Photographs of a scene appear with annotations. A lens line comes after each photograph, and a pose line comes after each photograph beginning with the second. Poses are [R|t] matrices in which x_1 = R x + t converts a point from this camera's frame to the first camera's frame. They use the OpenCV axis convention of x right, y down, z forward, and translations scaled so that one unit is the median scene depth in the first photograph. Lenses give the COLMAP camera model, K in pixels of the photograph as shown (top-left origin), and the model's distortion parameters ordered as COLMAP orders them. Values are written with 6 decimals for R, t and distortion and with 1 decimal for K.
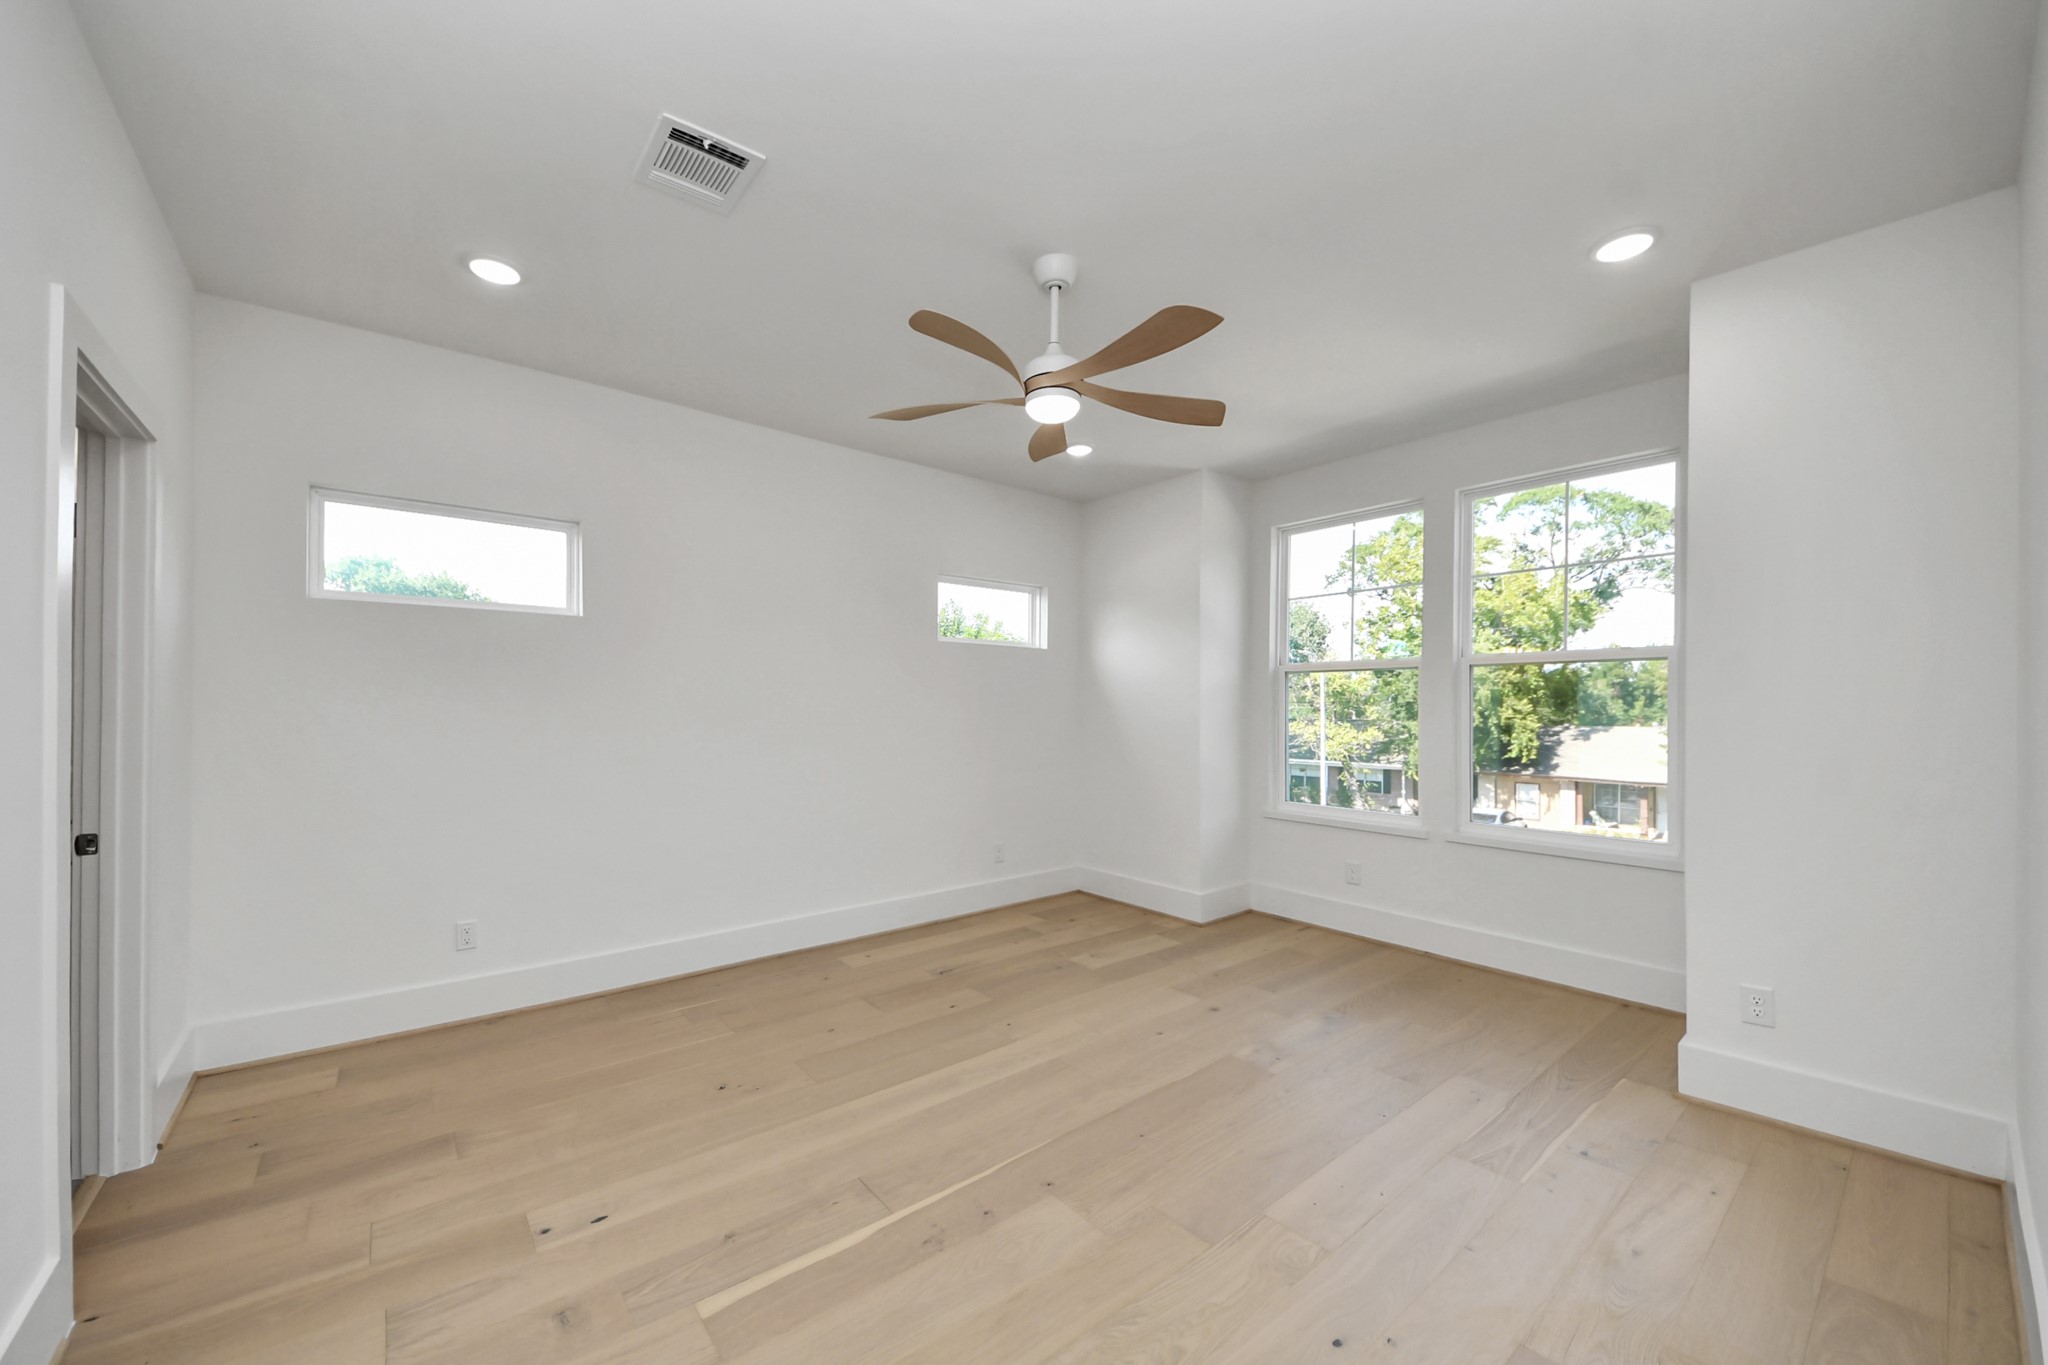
lens RADIAL K [[756.0, 0, 1024.1], [0, 756.0, 694.2], [0, 0, 1]] dist [0.000537, -0.003752]
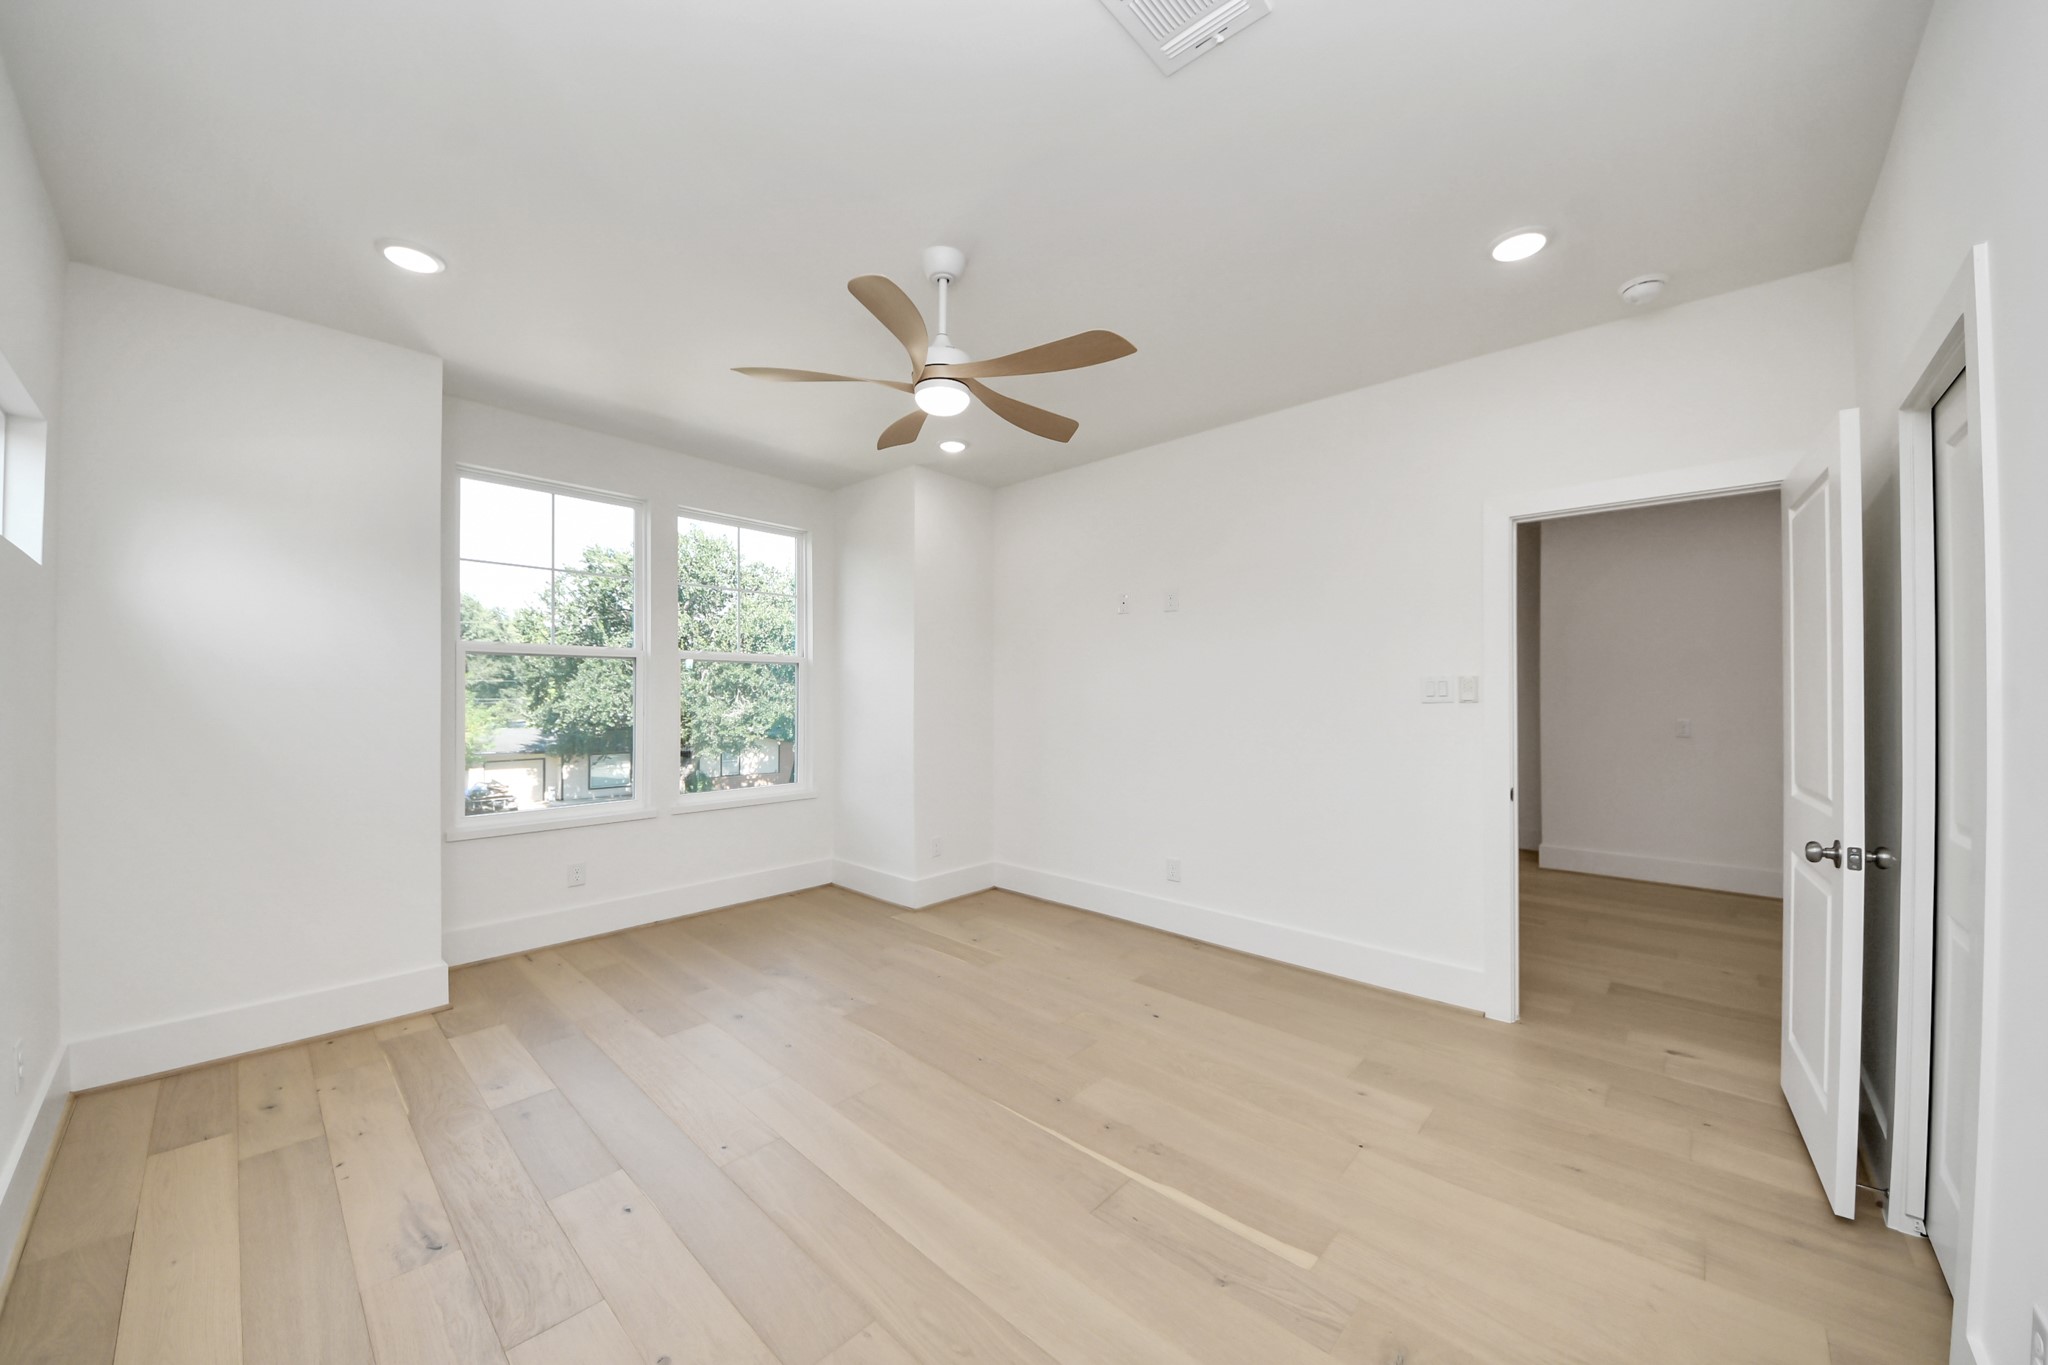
lens RADIAL K [[756.0, 0, 1010.4], [0, 756.0, 686.8], [0, 0, 1]] dist [0.000537, -0.003752]
pose [[-0.130306, -0.005695, 0.991457, -0.688896], [-0.013718, 0.999898, 0.003941, -0.001927], [-0.991379, -0.013087, -0.130371, 0.756502]]
